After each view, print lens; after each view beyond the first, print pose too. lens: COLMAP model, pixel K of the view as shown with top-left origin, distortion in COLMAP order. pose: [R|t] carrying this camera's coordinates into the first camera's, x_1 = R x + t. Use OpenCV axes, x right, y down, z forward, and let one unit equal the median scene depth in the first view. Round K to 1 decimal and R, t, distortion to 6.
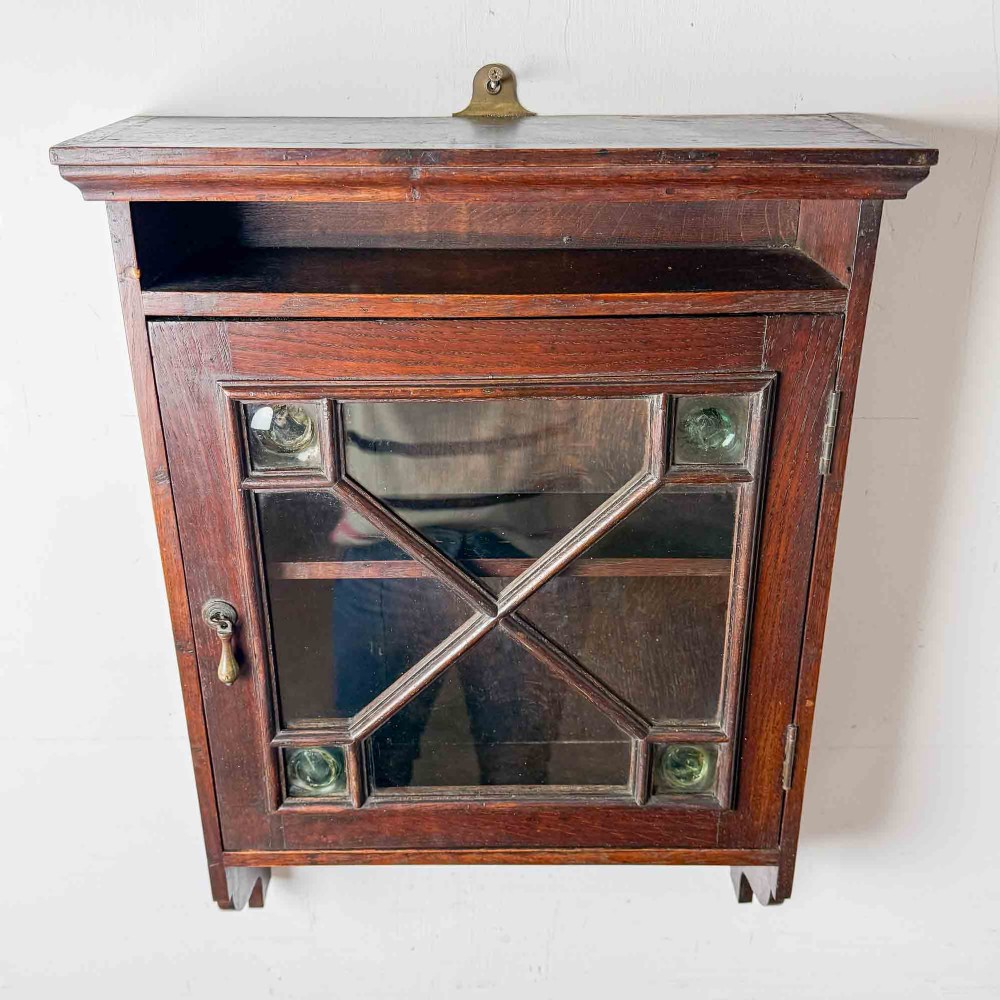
lens RADIAL K [[1029.5, 0, 518.3], [0, 1029.5, 458.1], [0, 0, 1]] dist [0.085054, 0.000000]
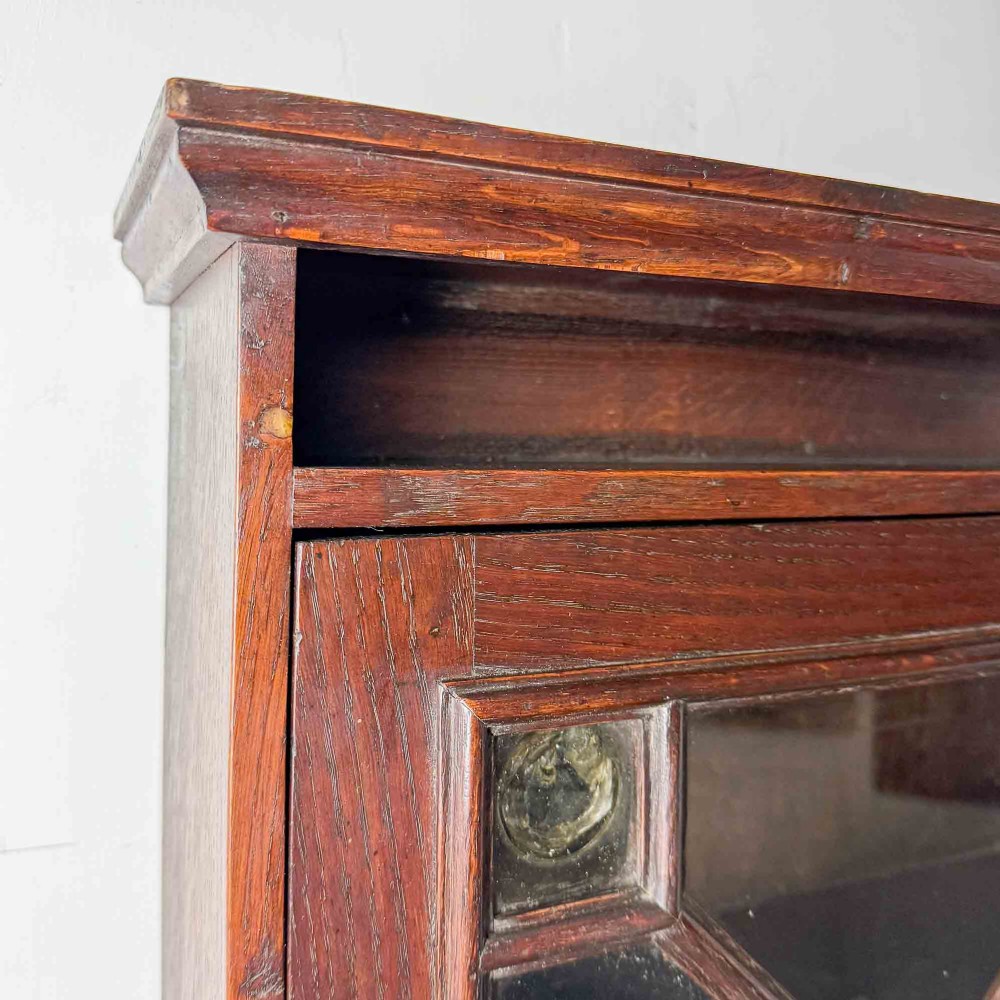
lens RADIAL K [[964.9, 0, 511.2], [0, 964.9, 439.7], [0, 0, 1]] dist [0.041101, 0.000000]
pose [[0.922066, 0.007651, 0.386957, -0.400278], [0.153232, 0.910891, -0.383141, -0.010589], [-0.355407, 0.412575, 0.838730, 0.602439]]
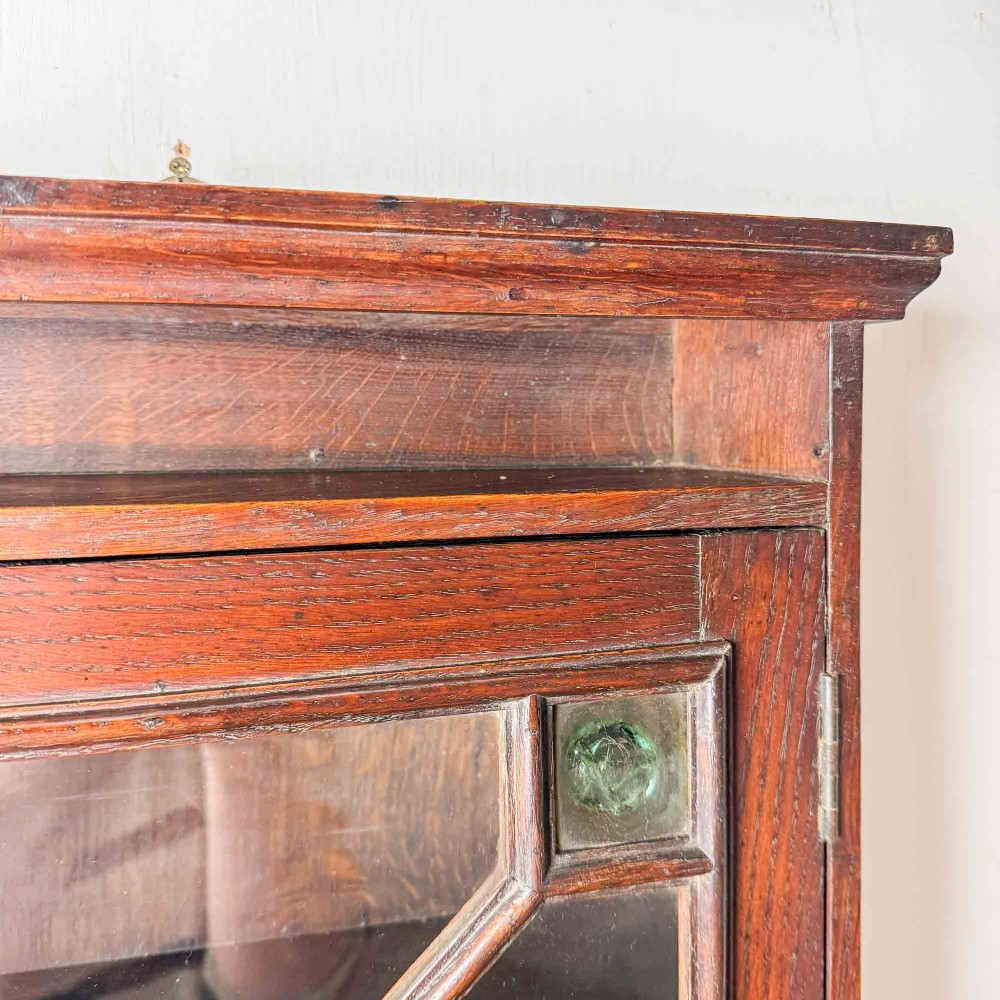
lens RADIAL K [[964.9, 0, 494.0], [0, 964.9, 445.0], [0, 0, 1]] dist [0.041101, 0.000000]
pose [[0.969811, -0.013903, 0.243460, 0.012968], [0.104835, 0.925175, -0.364774, -0.007521], [-0.220171, 0.379285, 0.898703, 0.528712]]
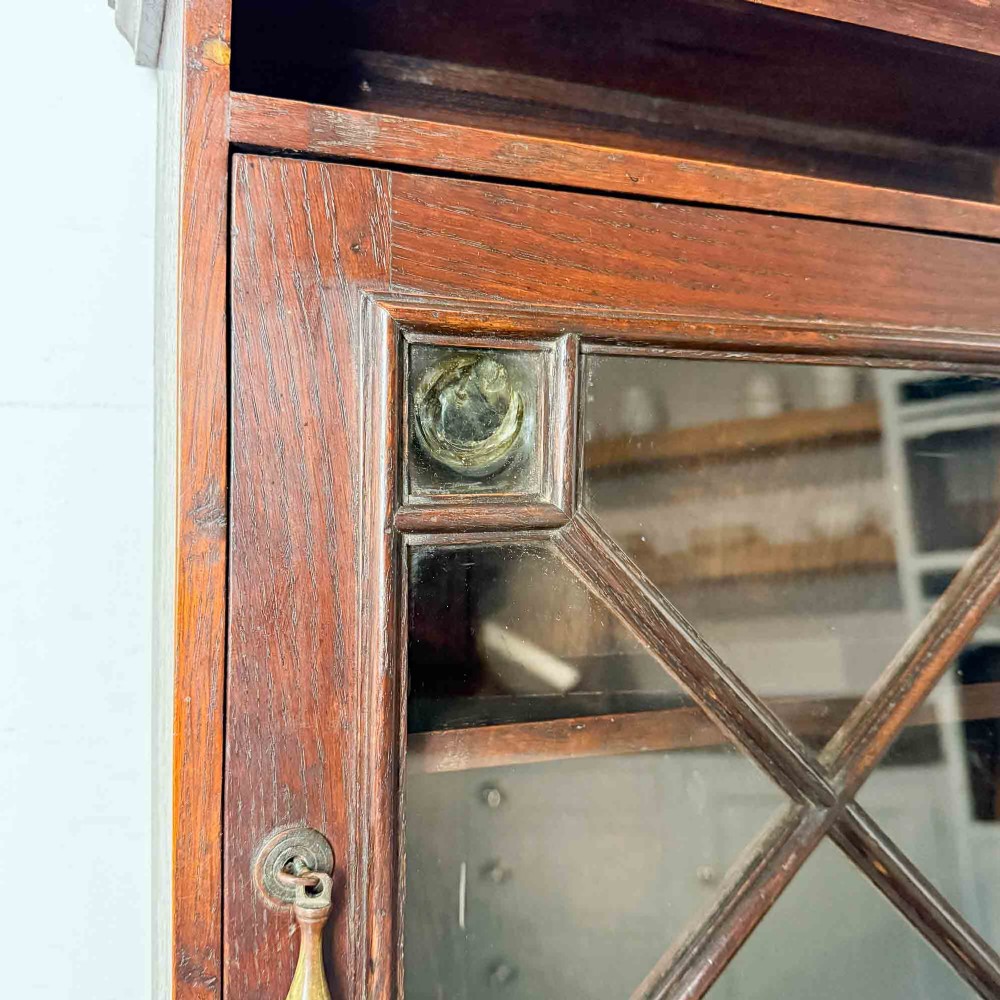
lens RADIAL K [[964.9, 0, 510.9], [0, 964.9, 473.7], [0, 0, 1]] dist [0.041101, 0.000000]
pose [[0.940345, 0.005132, 0.340184, -0.364930], [0.134132, 0.913308, -0.384549, 0.181455], [-0.312666, 0.407238, 0.858136, 0.599657]]
